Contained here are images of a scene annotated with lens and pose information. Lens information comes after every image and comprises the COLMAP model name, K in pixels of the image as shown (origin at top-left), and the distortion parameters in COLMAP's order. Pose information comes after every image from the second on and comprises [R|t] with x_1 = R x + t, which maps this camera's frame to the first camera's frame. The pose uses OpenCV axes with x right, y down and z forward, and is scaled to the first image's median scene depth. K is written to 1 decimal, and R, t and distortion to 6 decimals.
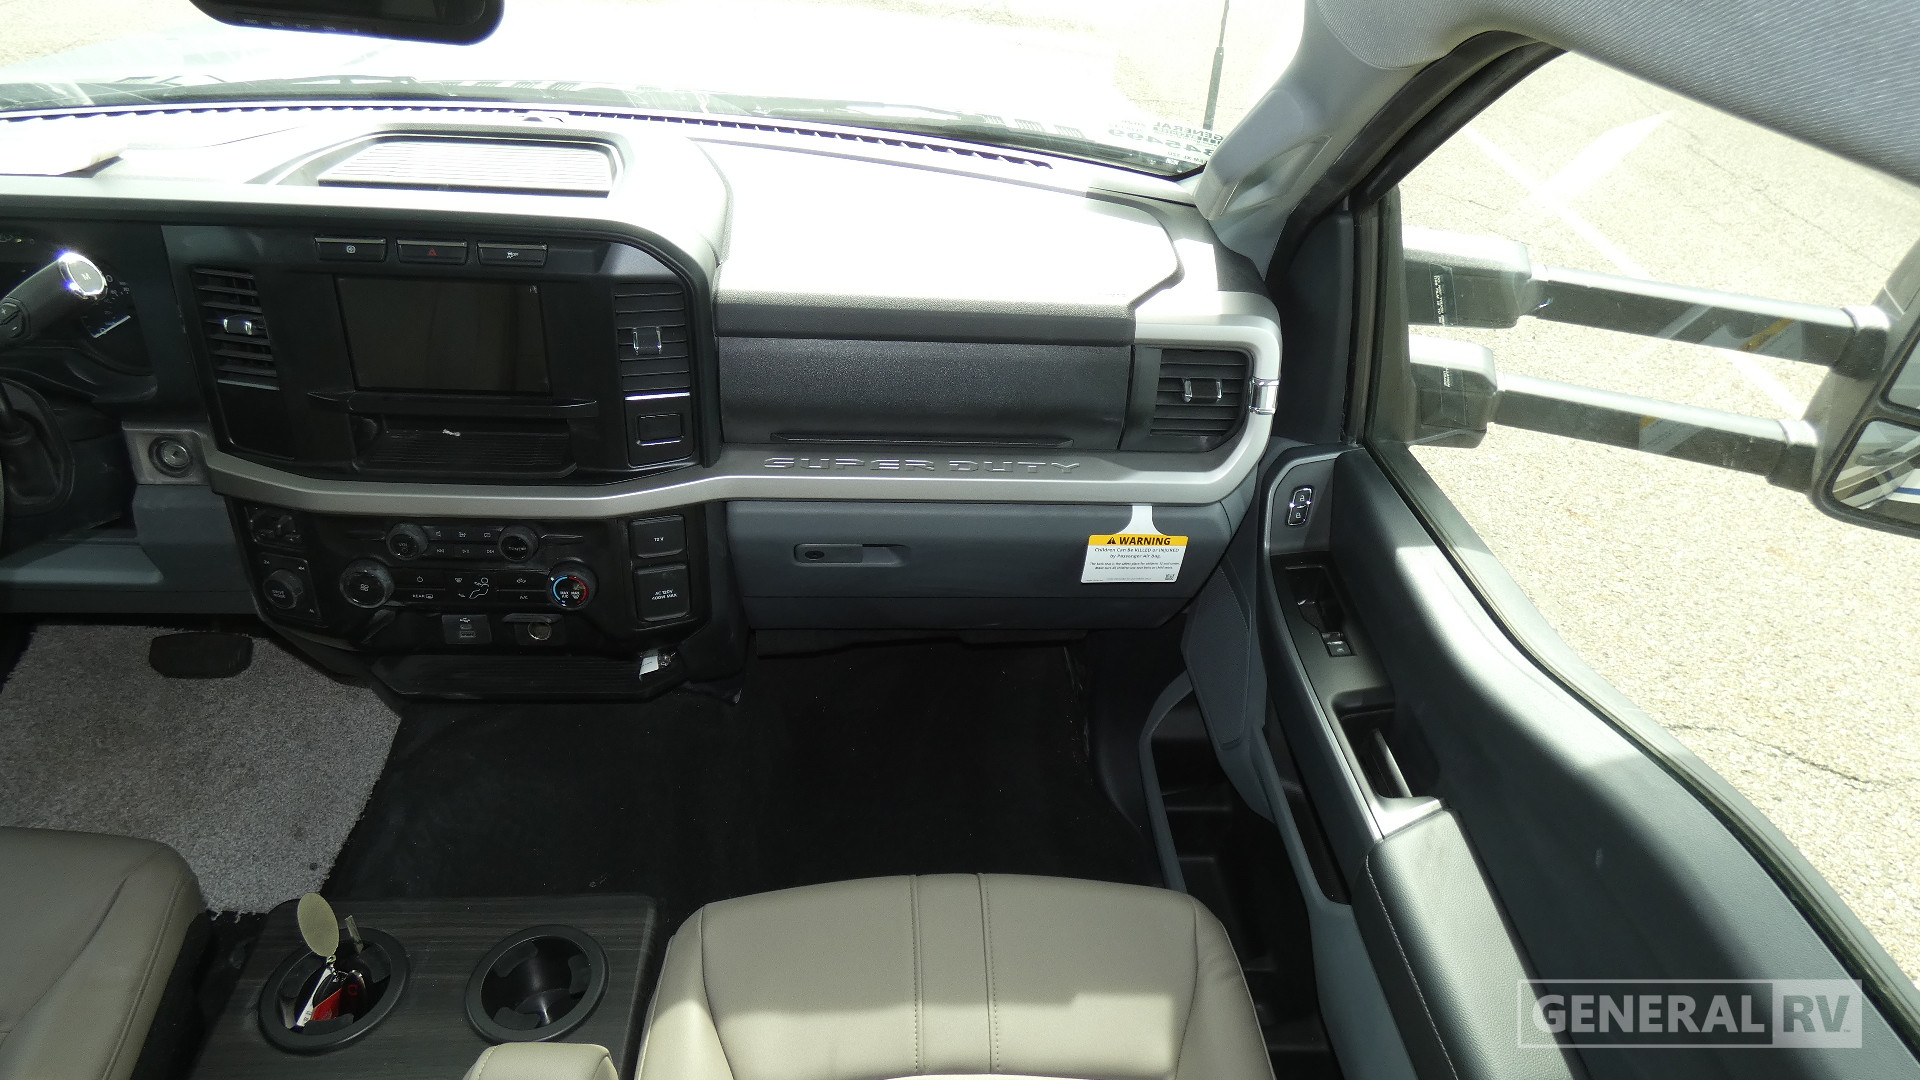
lens RADIAL K [[1149.2, 0, 955.6], [0, 1149.2, 534.6], [0, 0, 1]] dist [-0.003679, 0.001812]
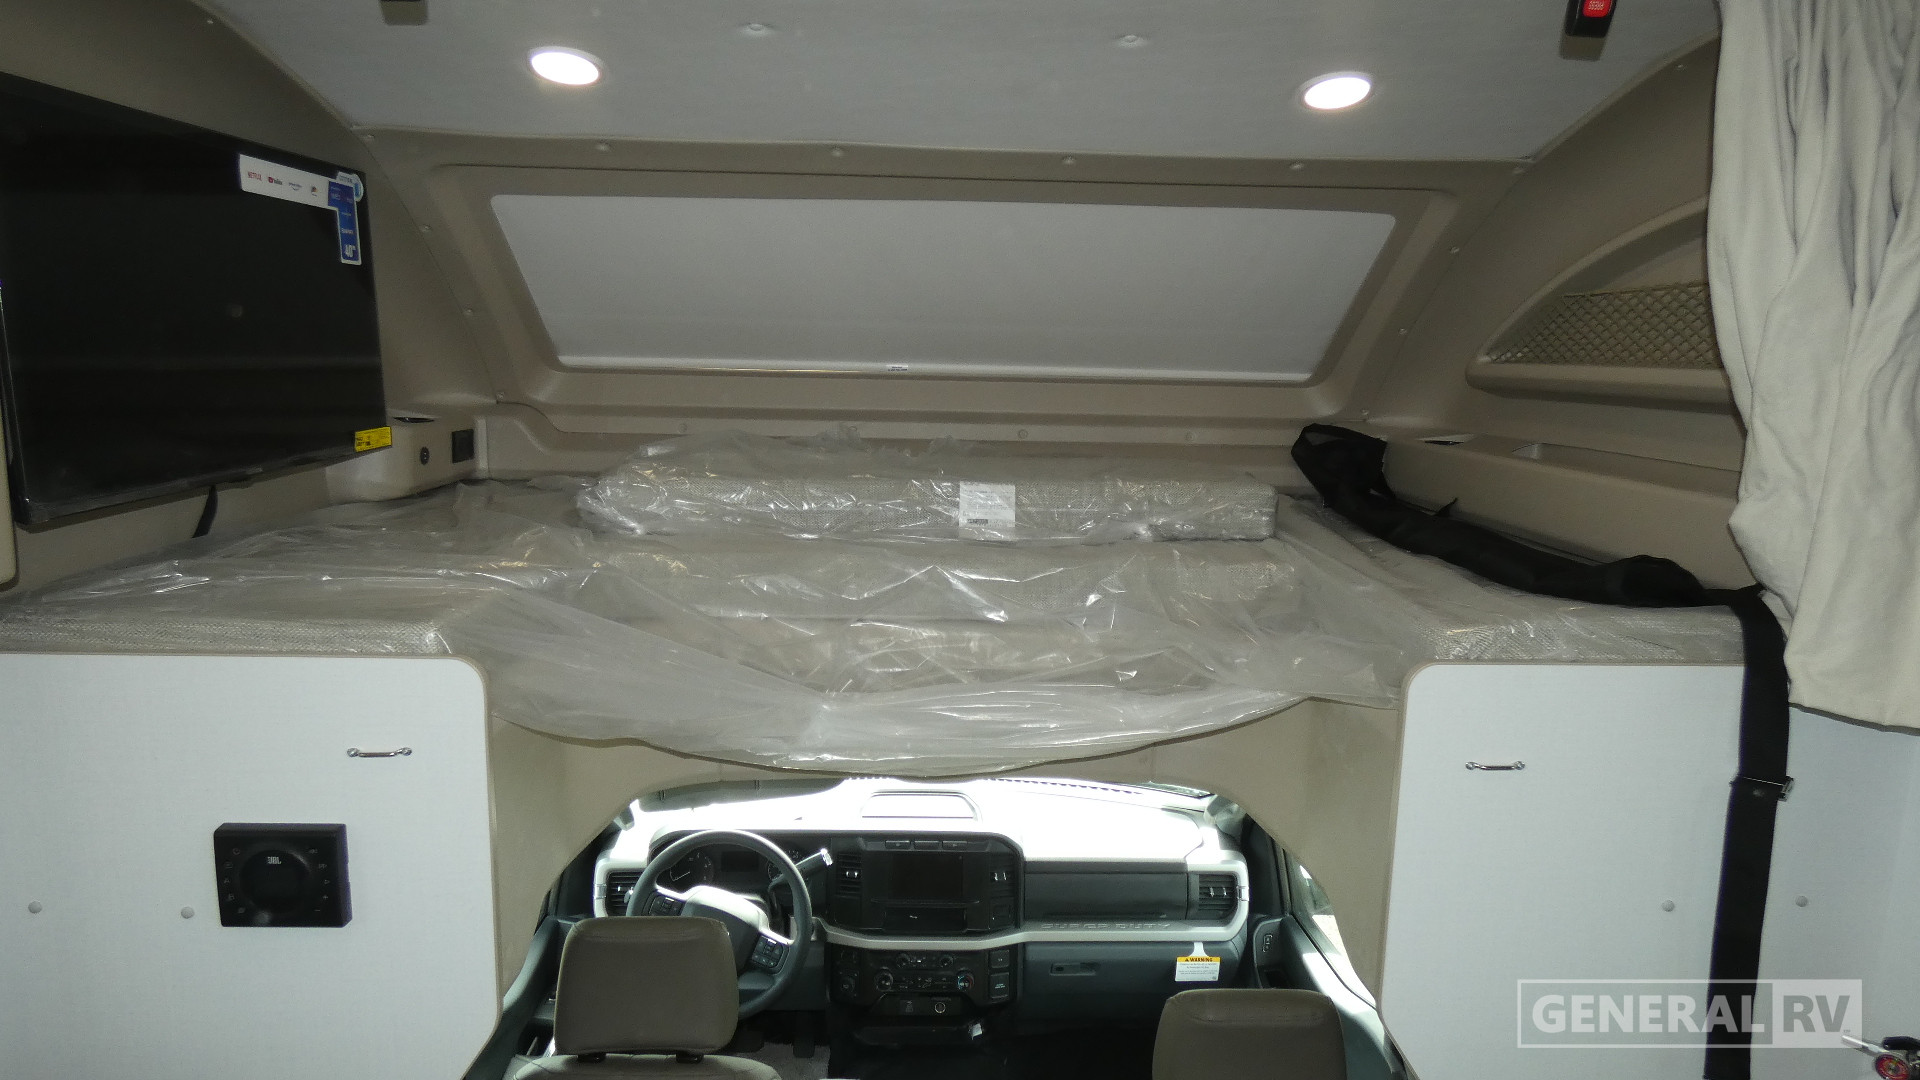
lens RADIAL K [[1149.2, 0, 955.6], [0, 1149.2, 534.6], [0, 0, 1]] dist [-0.003679, 0.001812]
pose [[0.998480, -0.037121, -0.040729, -0.216026], [0.015256, 0.896395, -0.442994, 0.269547], [0.052954, 0.441699, 0.895599, -1.566080]]
